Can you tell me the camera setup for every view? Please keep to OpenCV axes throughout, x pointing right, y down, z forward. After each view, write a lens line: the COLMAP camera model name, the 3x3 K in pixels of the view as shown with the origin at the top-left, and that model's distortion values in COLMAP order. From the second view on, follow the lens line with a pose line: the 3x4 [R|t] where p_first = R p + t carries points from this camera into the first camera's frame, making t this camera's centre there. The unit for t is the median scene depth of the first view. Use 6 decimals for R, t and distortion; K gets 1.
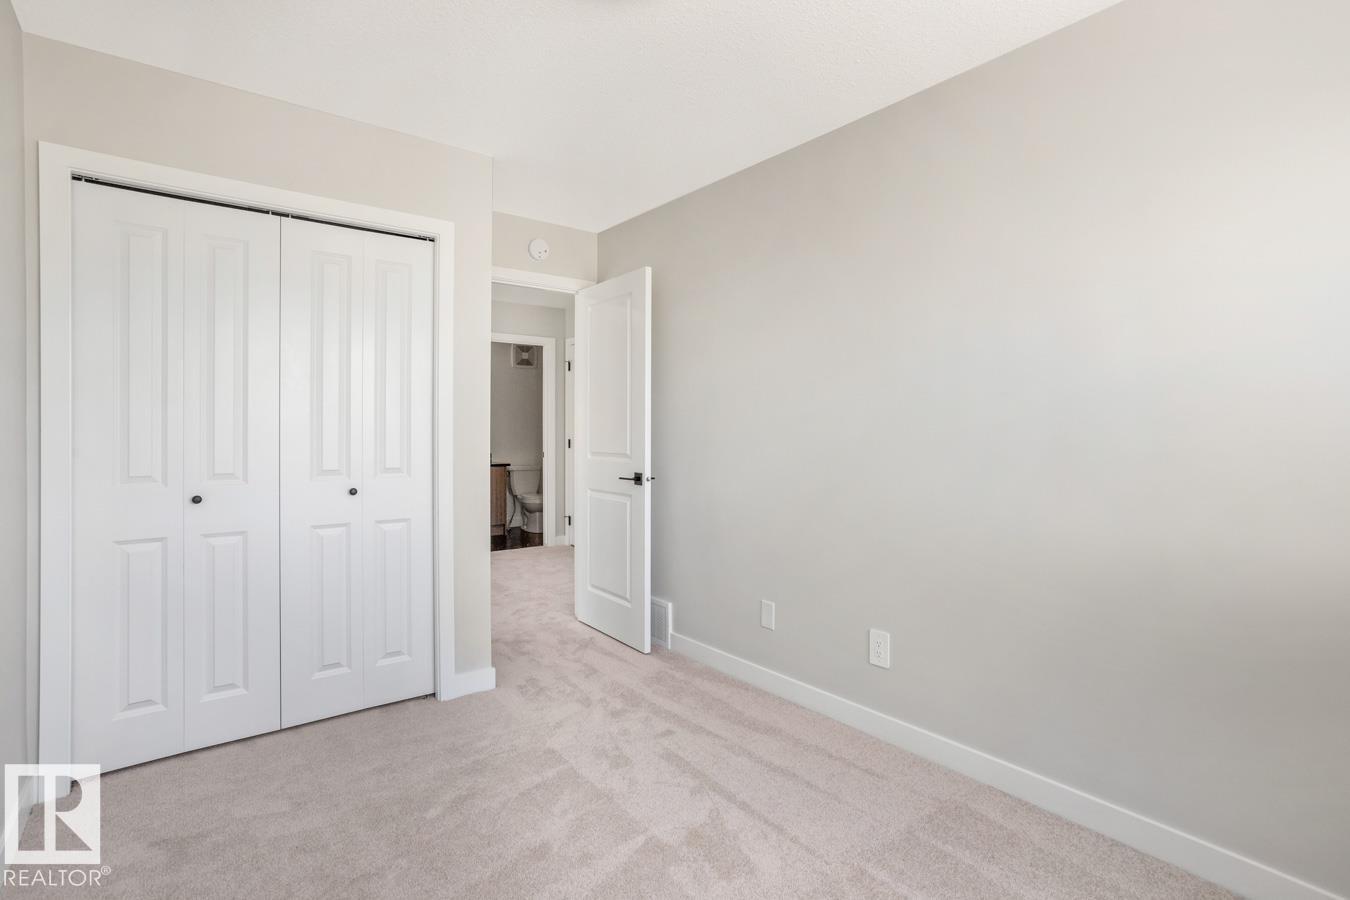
lens RADIAL K [[650.4, 0, 675.7], [0, 650.4, 426.3], [0, 0, 1]] dist [-0.001717, 0.000191]
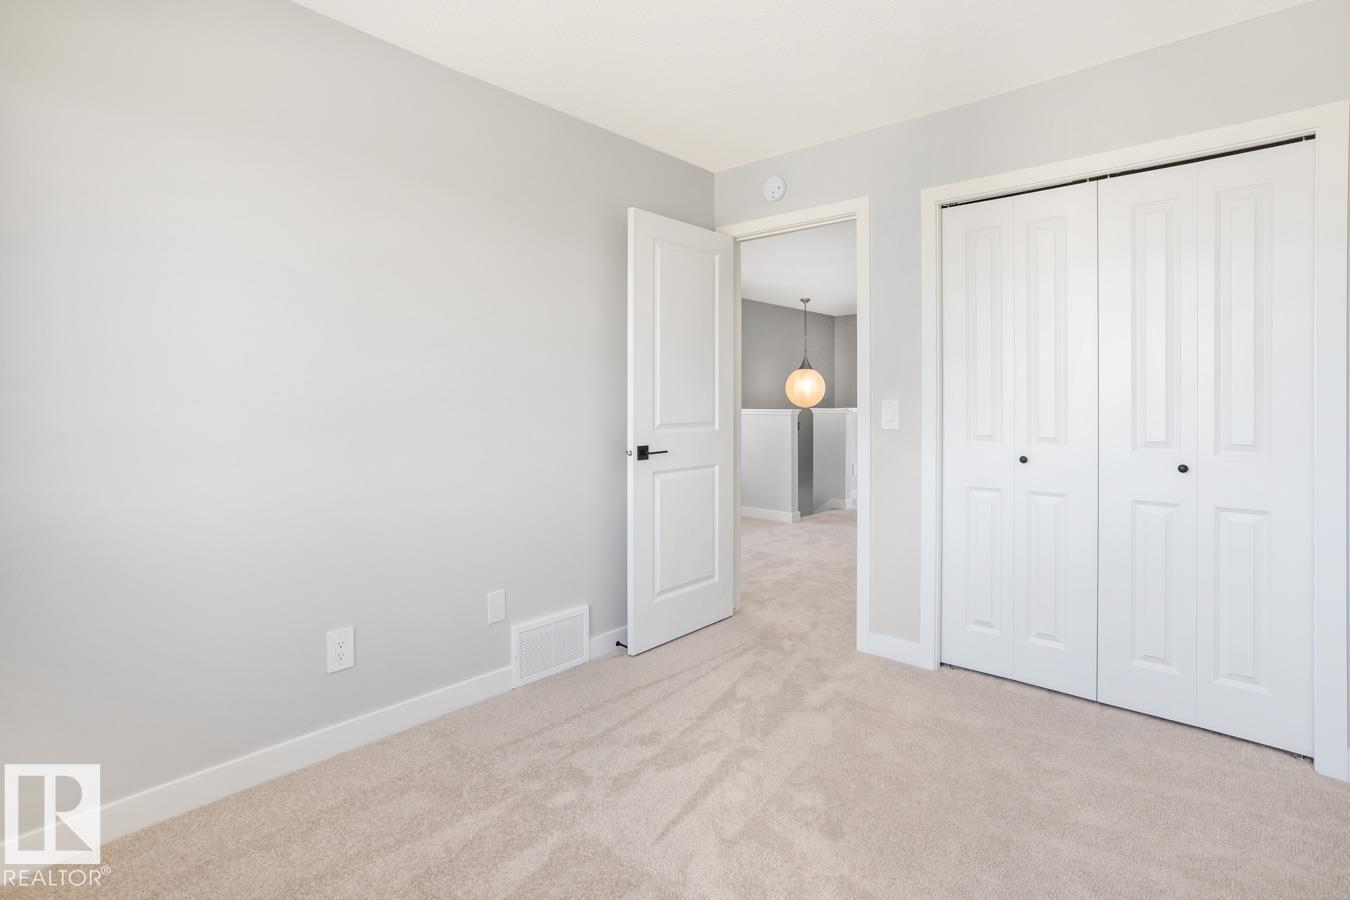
lens RADIAL K [[651.9, 0, 678.0], [0, 651.9, 393.6], [0, 0, 1]] dist [-0.000882, -0.000178]
pose [[0.192276, -0.007139, -0.981315, 0.248365], [0.007219, 0.999957, -0.005860, 0.001211], [0.981314, -0.005957, 0.192319, 0.193274]]
